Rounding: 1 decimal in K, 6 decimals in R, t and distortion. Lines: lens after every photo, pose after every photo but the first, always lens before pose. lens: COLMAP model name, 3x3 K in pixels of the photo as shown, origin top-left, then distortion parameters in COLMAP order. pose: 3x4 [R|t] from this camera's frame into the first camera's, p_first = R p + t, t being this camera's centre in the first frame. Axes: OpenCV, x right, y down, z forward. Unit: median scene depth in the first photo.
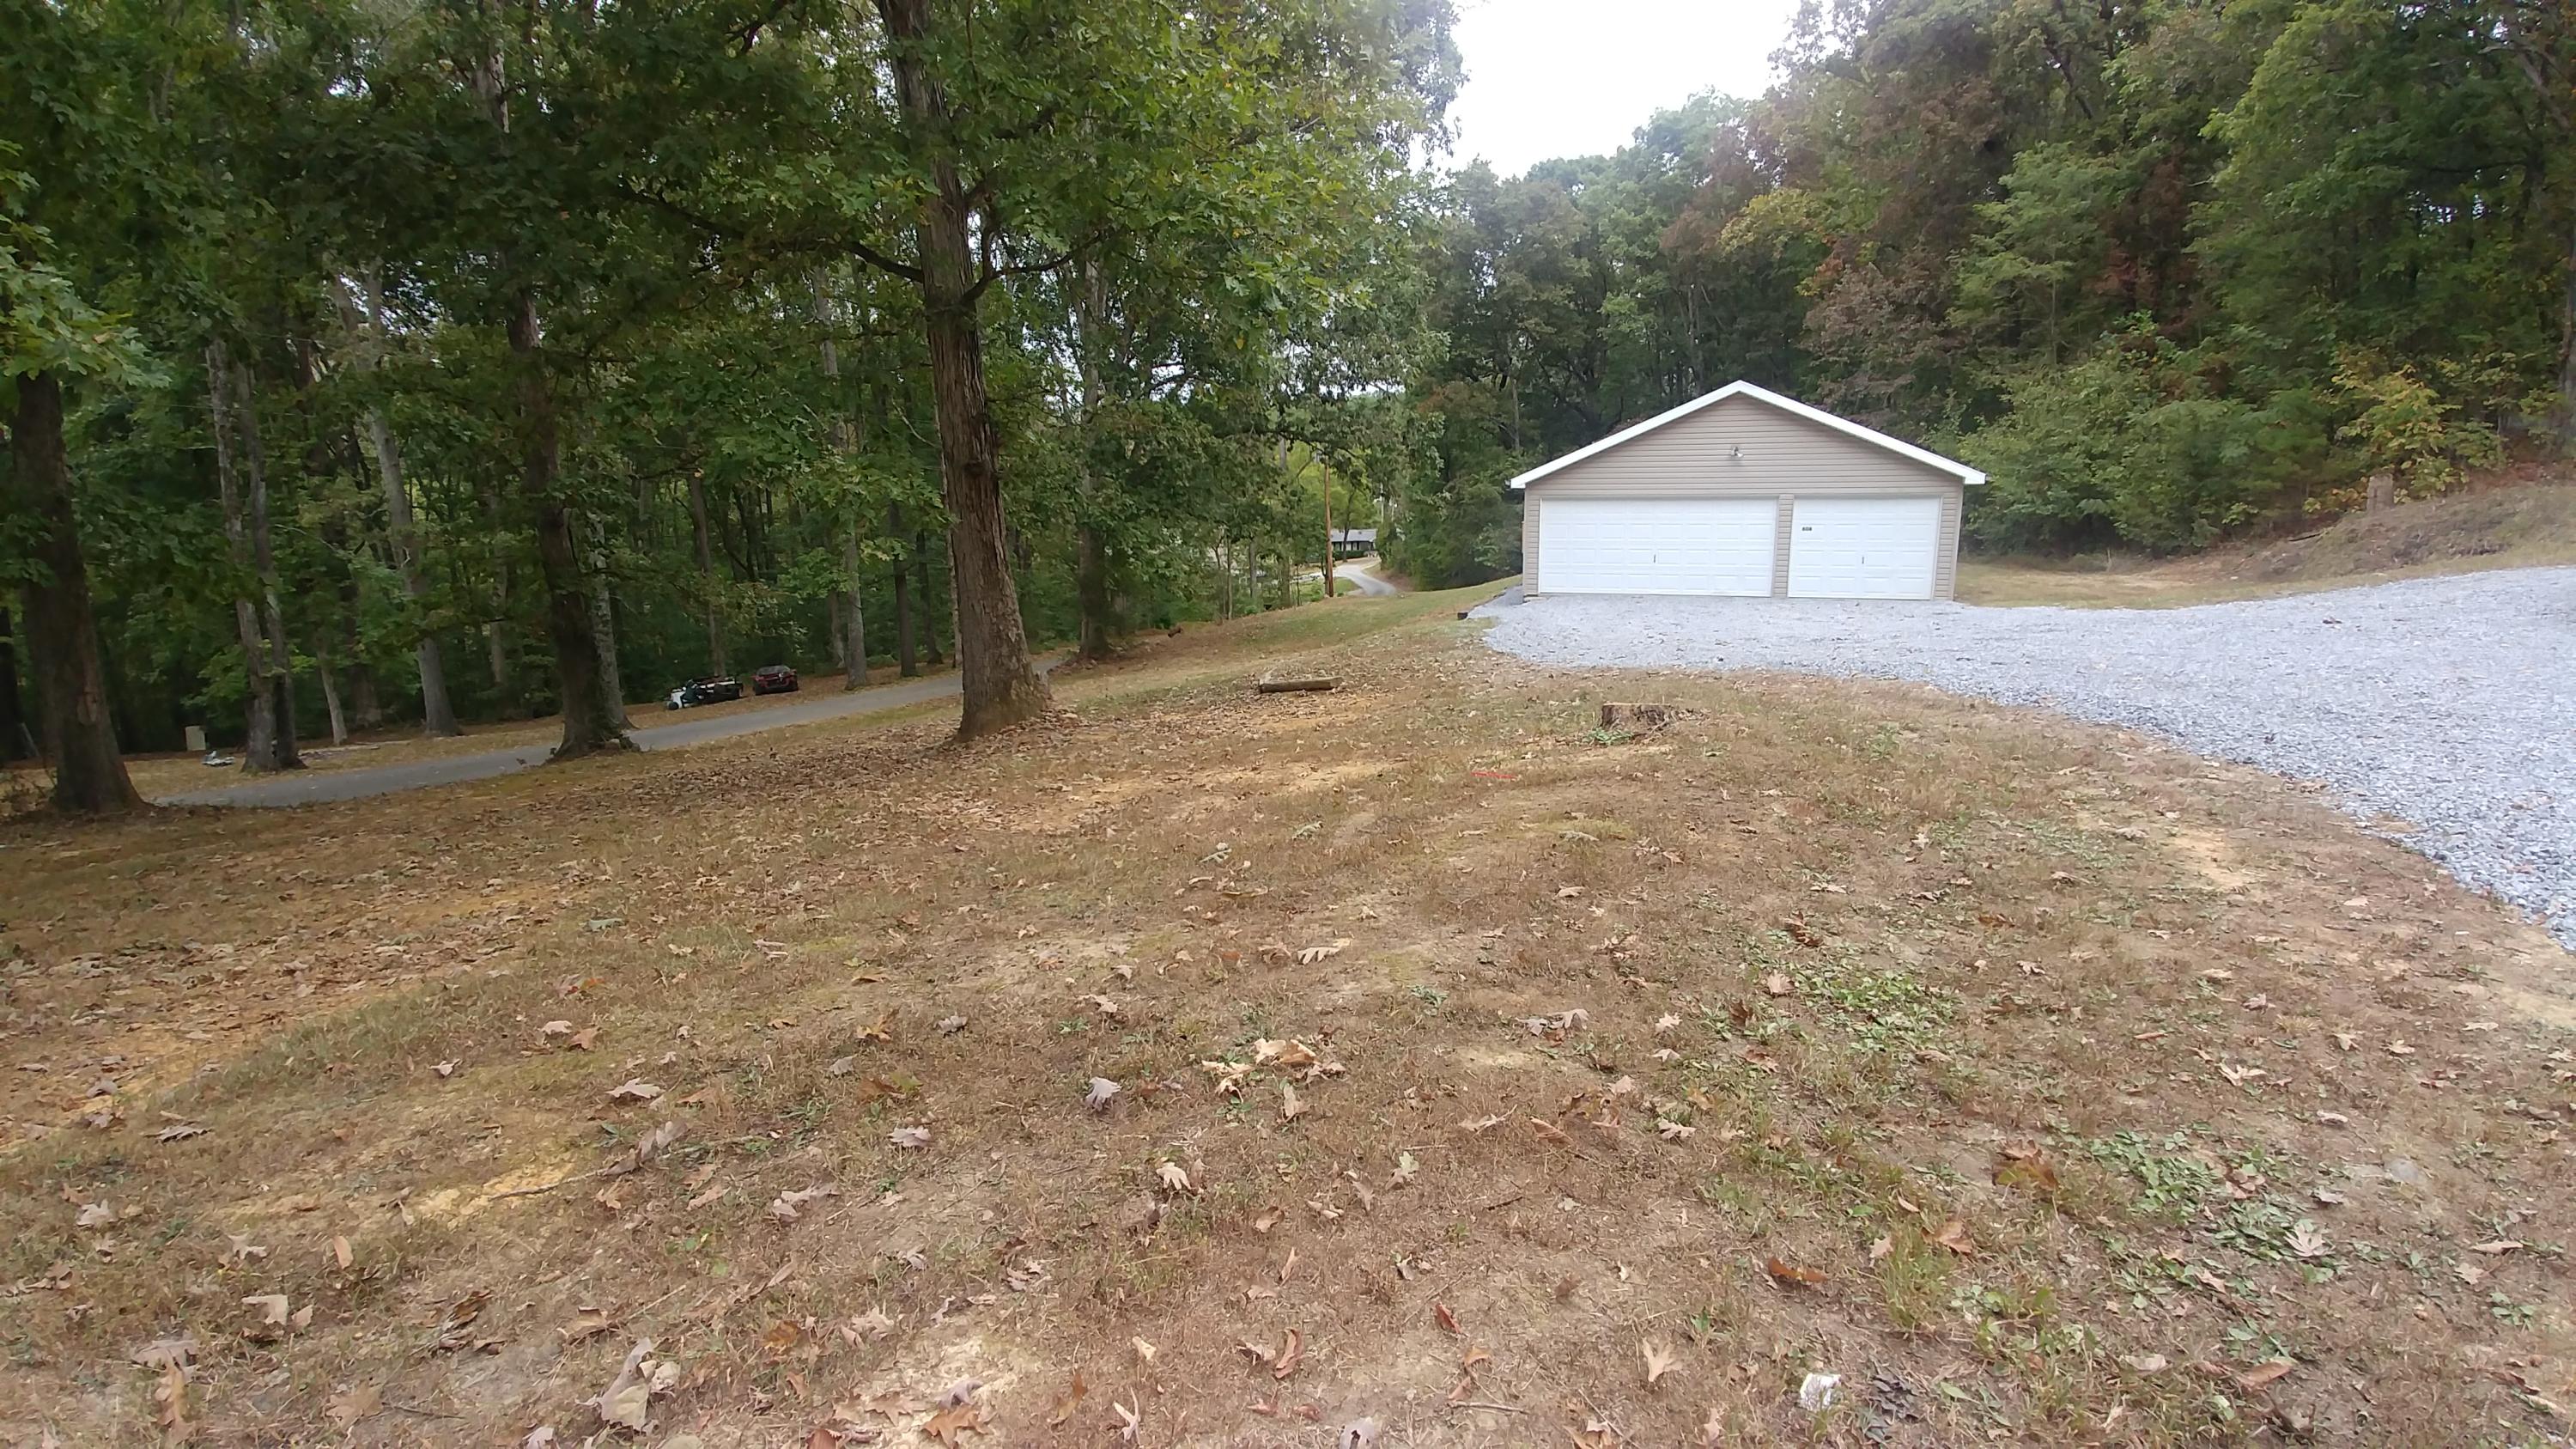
lens RADIAL K [[1150.1, 0, 1307.8], [0, 1150.1, 741.7], [0, 0, 1]] dist [-0.023640, -0.000452]
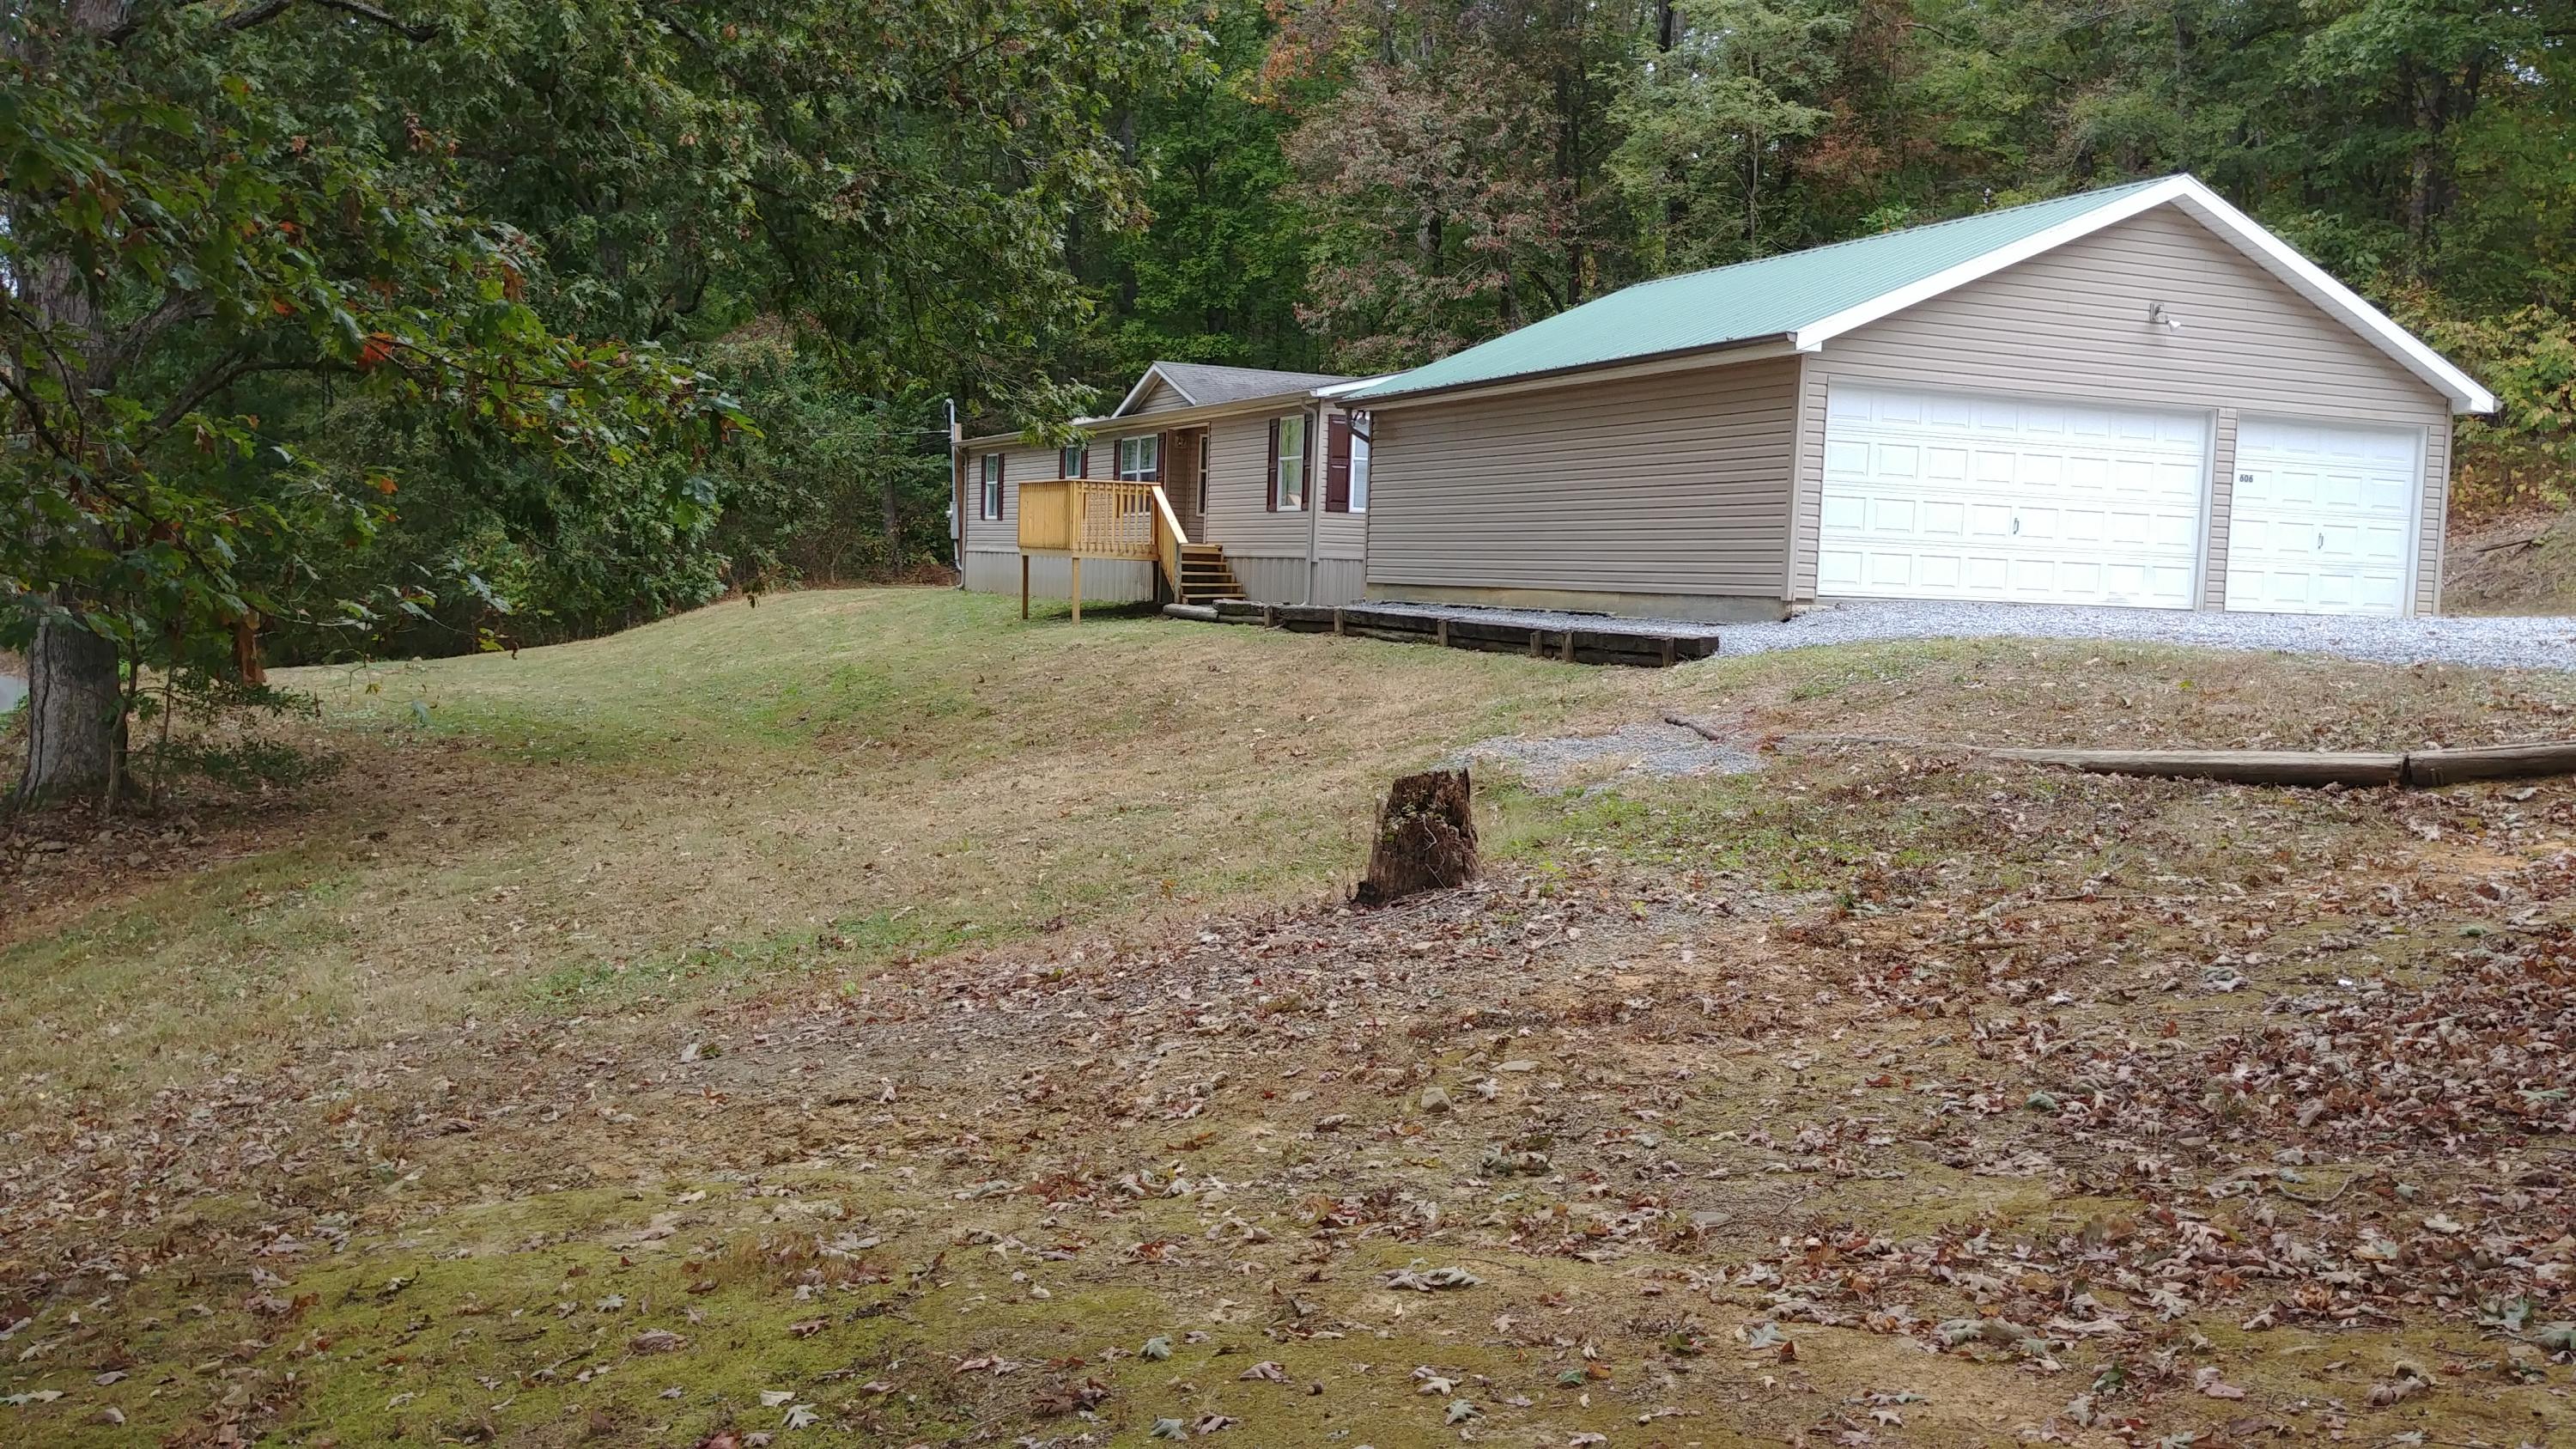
lens RADIAL K [[2303.2, 0, 1288.0], [0, 2303.2, 724.5], [0, 0, 1]] dist [0.098868, -0.270356]
pose [[0.745493, -0.004508, 0.666499, -0.545624], [0.086612, 0.992153, -0.090167, -0.018176], [-0.660862, 0.124946, 0.740033, 0.492559]]
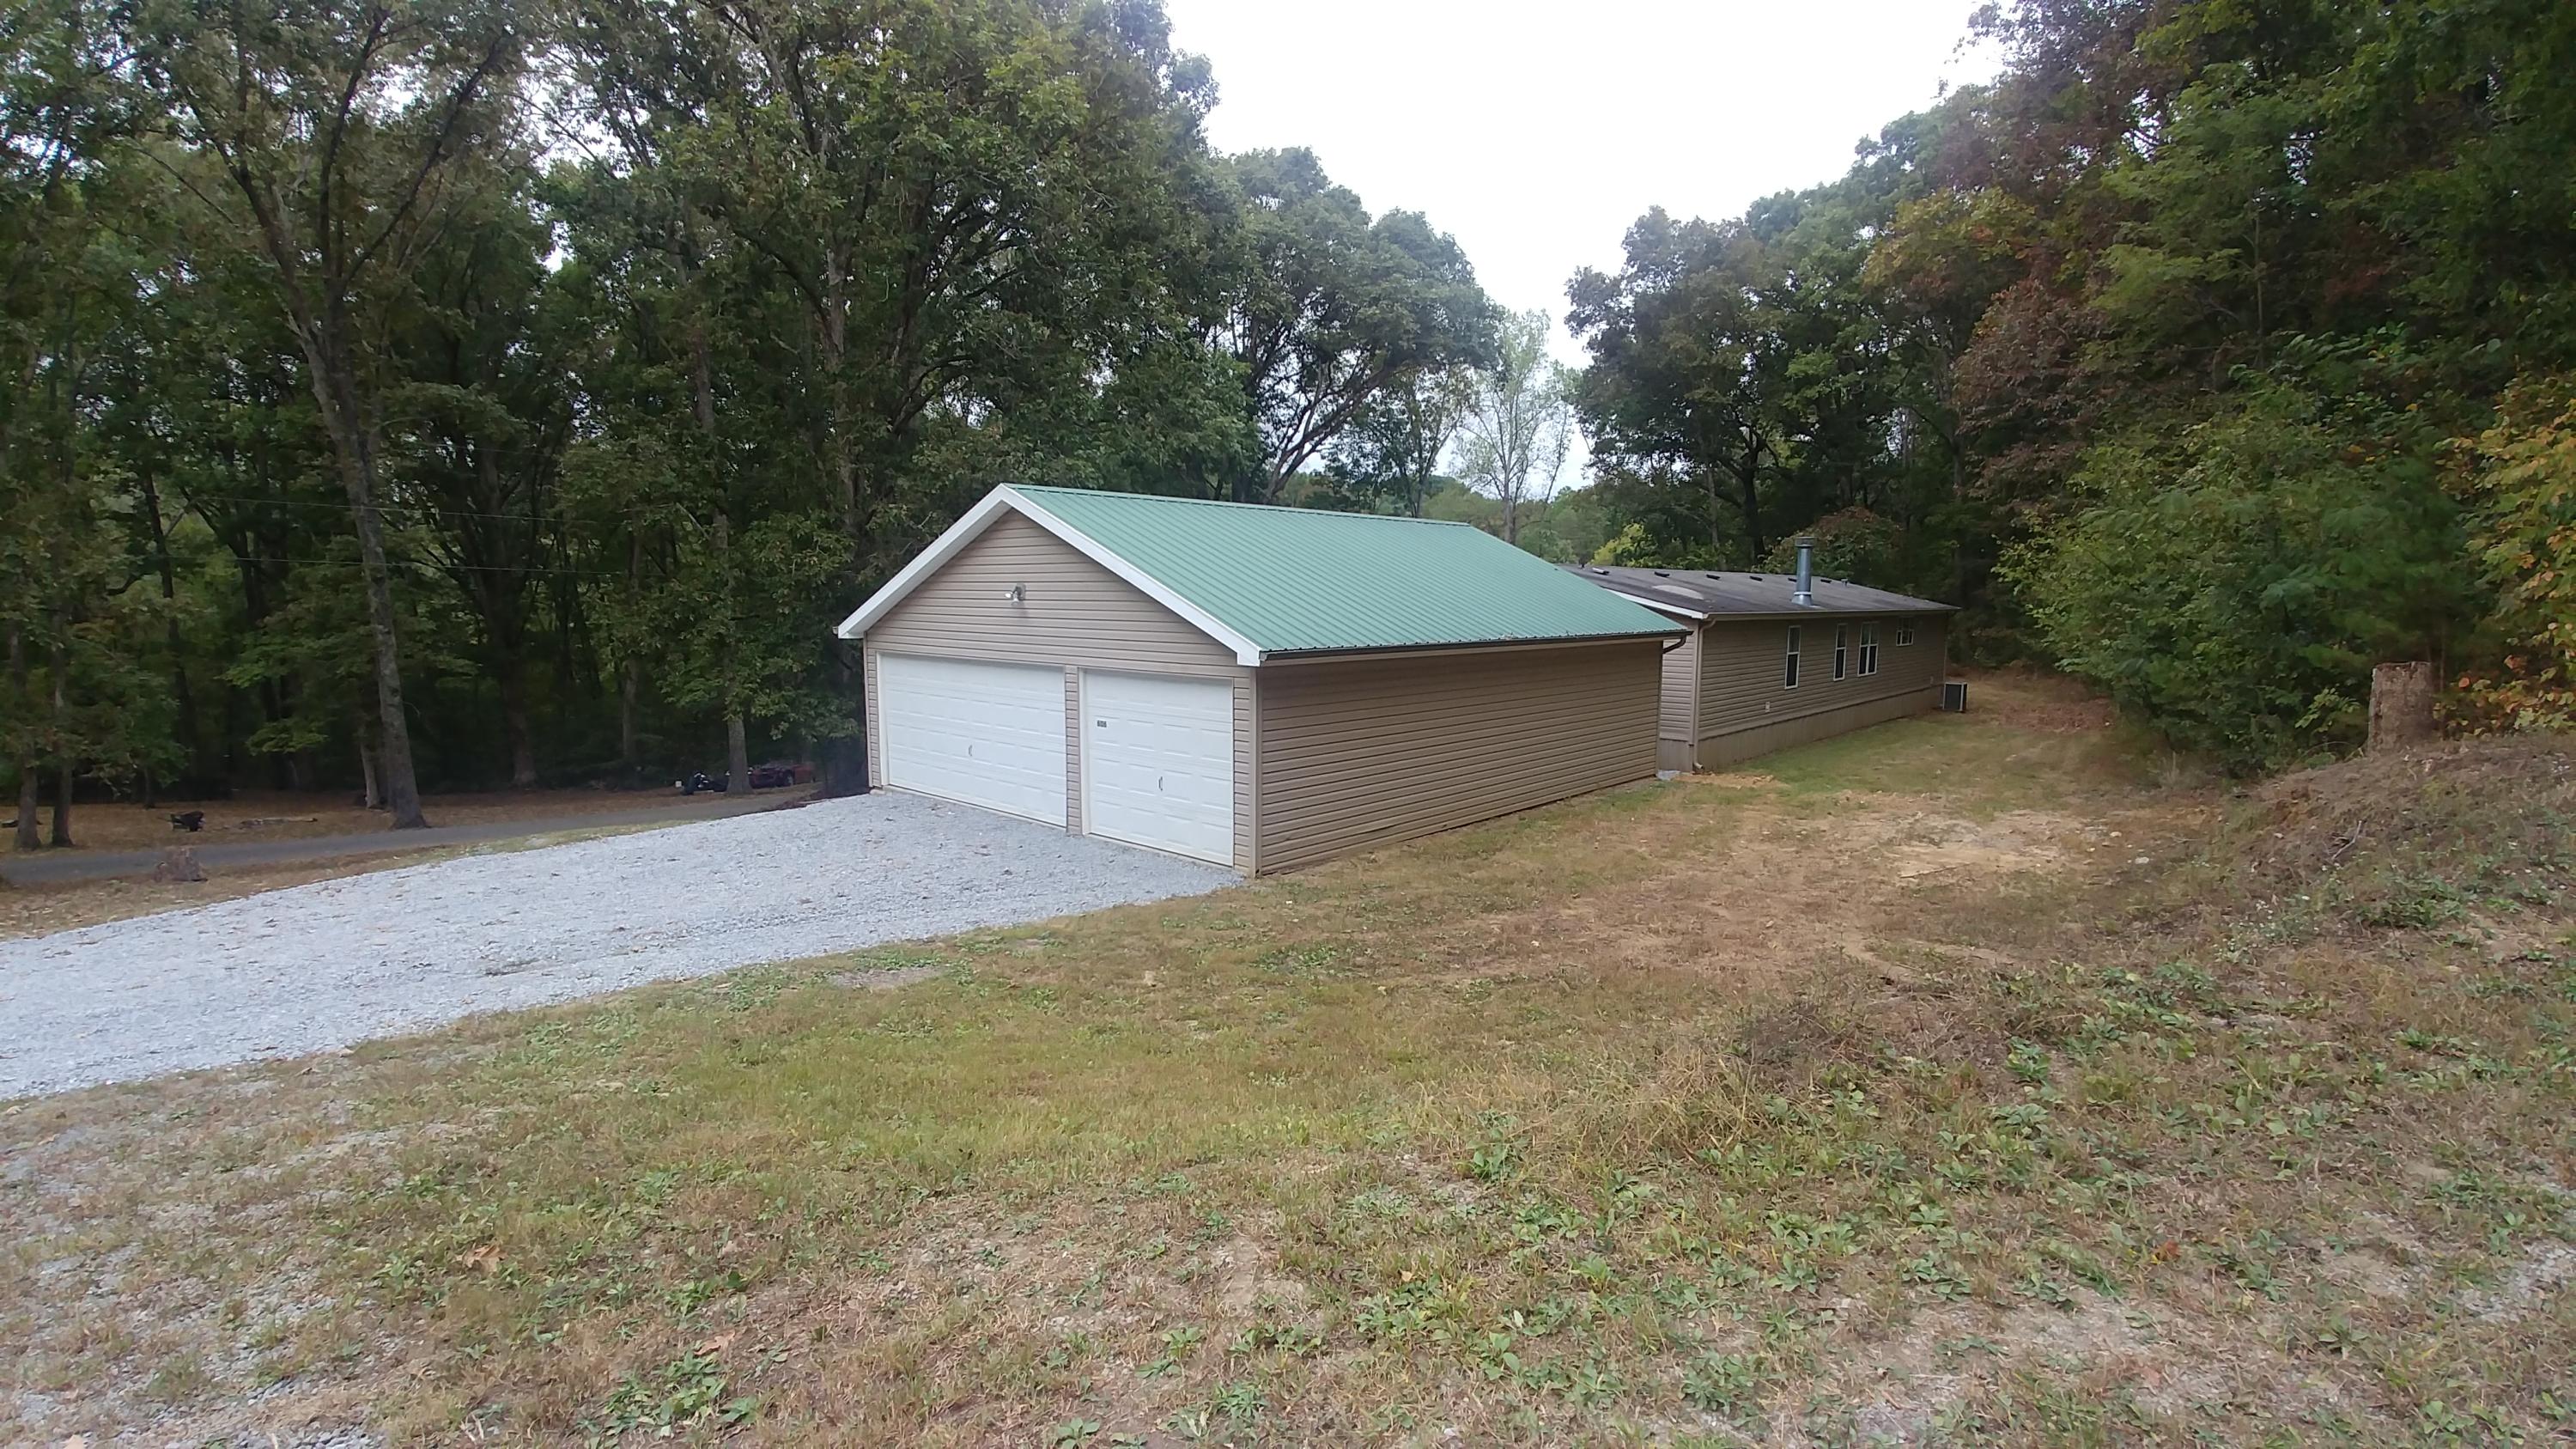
lens RADIAL K [[1150.1, 0, 1307.8], [0, 1150.1, 741.7], [0, 0, 1]] dist [-0.023640, -0.000452]
pose [[0.919977, 0.066514, -0.386287, 0.723822], [-0.091500, 0.994712, -0.046637, -0.148597], [0.381142, 0.078250, 0.921199, 0.453934]]
